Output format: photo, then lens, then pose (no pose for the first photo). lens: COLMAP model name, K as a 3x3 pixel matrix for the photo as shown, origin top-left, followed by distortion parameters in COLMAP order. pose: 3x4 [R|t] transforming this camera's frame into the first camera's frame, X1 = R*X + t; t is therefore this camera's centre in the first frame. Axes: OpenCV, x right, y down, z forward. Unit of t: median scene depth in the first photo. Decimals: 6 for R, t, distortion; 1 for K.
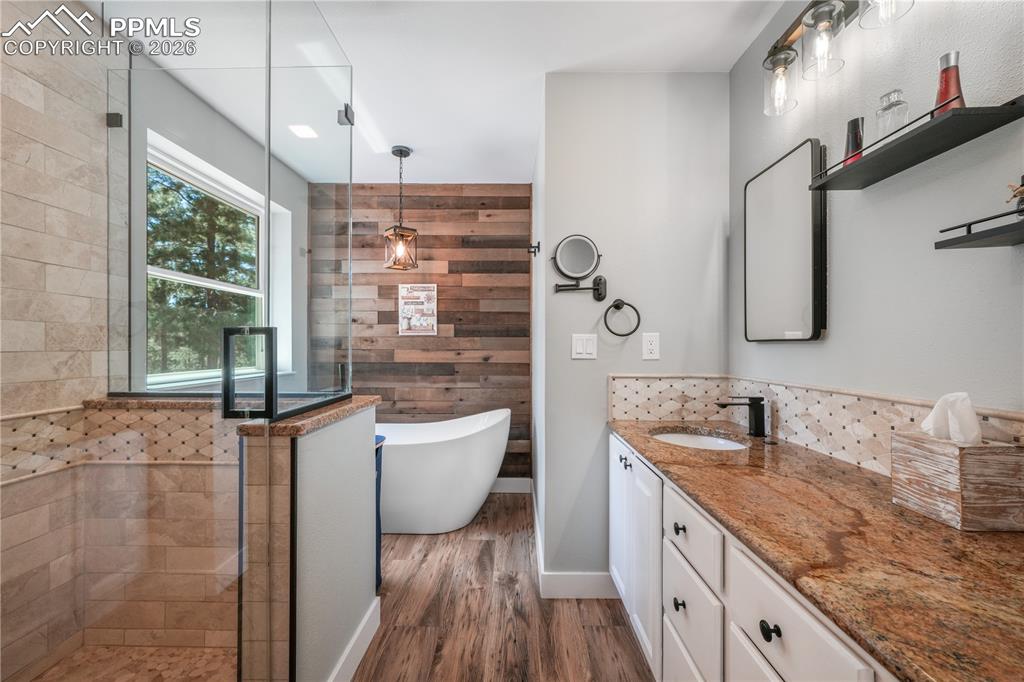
lens RADIAL K [[417.2, 0, 512.5], [0, 417.2, 344.4], [0, 0, 1]] dist [-0.004044, 0.000293]
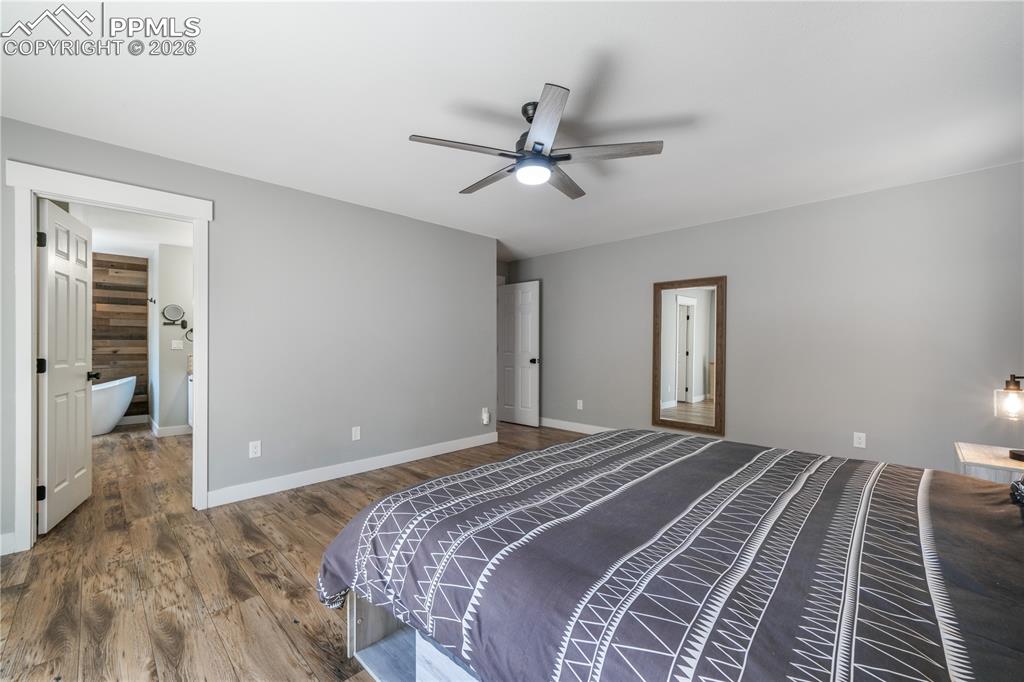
lens RADIAL K [[417.2, 0, 514.6], [0, 417.2, 343.6], [0, 0, 1]] dist [-0.004044, 0.000293]
pose [[0.698930, -0.002485, 0.715186, -0.141530], [-0.001522, 0.999987, 0.004962, -0.012124], [-0.715189, -0.004556, 0.698917, -1.498992]]
